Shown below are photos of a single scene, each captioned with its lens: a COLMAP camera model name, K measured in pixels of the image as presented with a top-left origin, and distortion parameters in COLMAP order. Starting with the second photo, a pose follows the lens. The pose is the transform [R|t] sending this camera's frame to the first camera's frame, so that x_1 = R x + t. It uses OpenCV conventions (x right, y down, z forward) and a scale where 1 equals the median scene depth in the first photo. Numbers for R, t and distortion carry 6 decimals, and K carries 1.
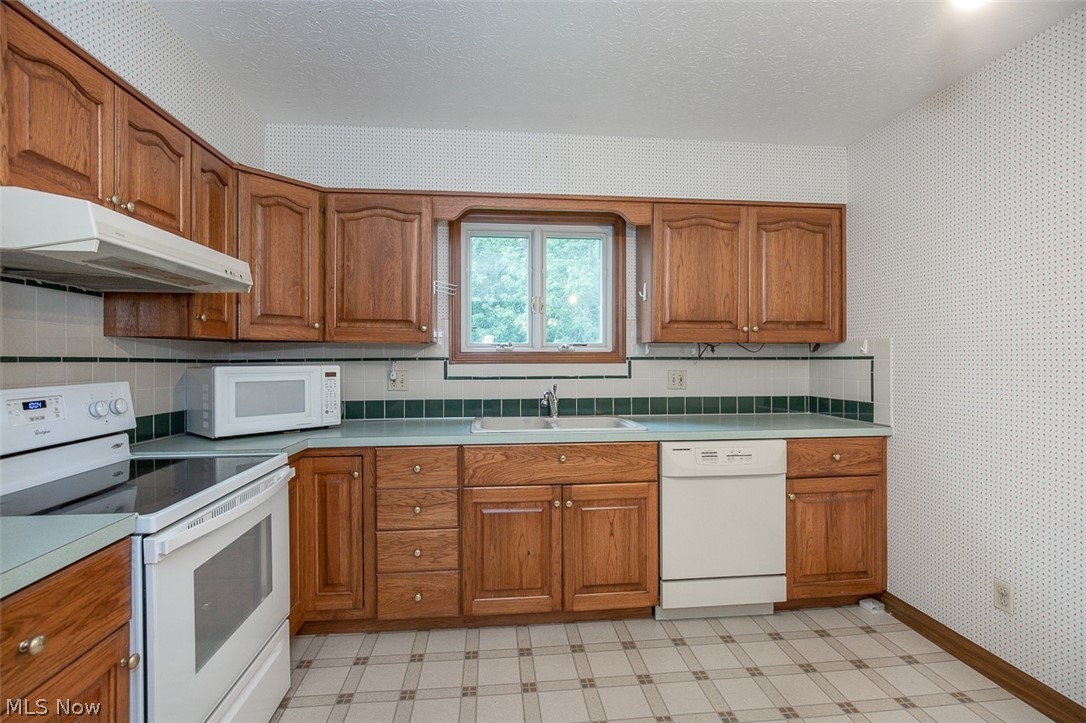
lens RADIAL K [[508.4, 0, 543.2], [0, 508.4, 370.3], [0, 0, 1]] dist [-0.006136, 0.000998]
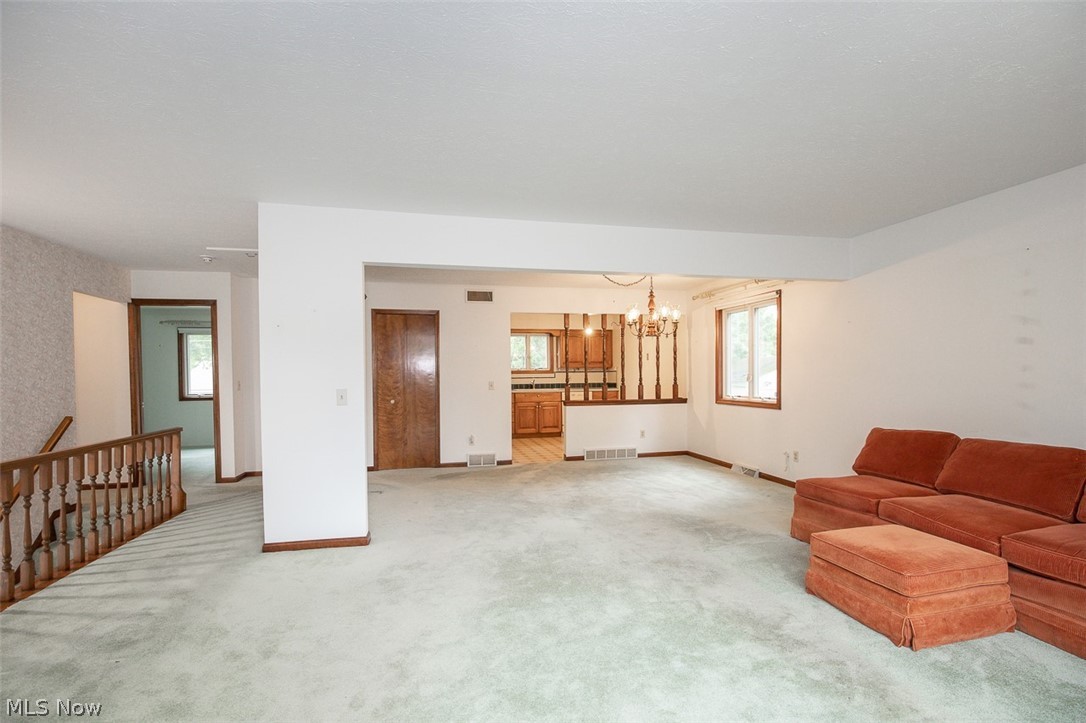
lens RADIAL K [[508.4, 0, 543.2], [0, 508.4, 370.3], [0, 0, 1]] dist [-0.006136, 0.000998]
pose [[0.991378, -0.004003, 0.130970, -0.417827], [0.007128, 0.999701, -0.023399, 0.051661], [-0.130837, 0.024131, 0.991110, -2.801431]]
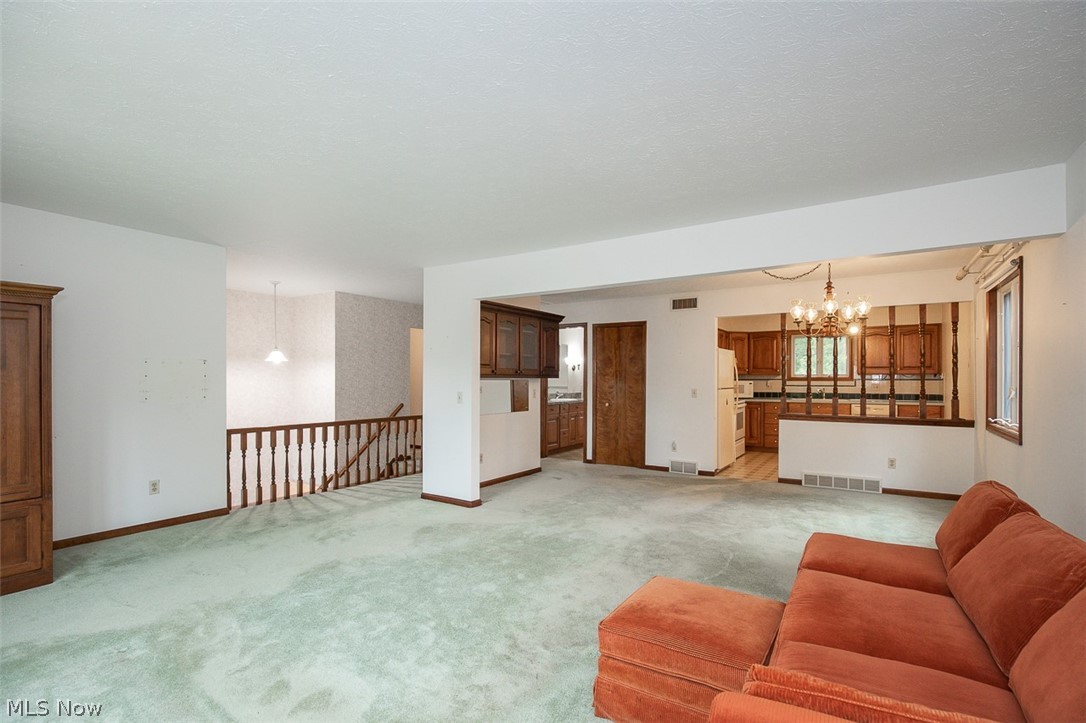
lens RADIAL K [[508.4, 0, 543.2], [0, 508.4, 370.3], [0, 0, 1]] dist [-0.006136, 0.000998]
pose [[0.781718, -0.004340, -0.623617, 0.662281], [-0.015520, 0.999531, -0.026410, 0.031019], [0.623439, 0.030324, 0.781284, -2.667158]]
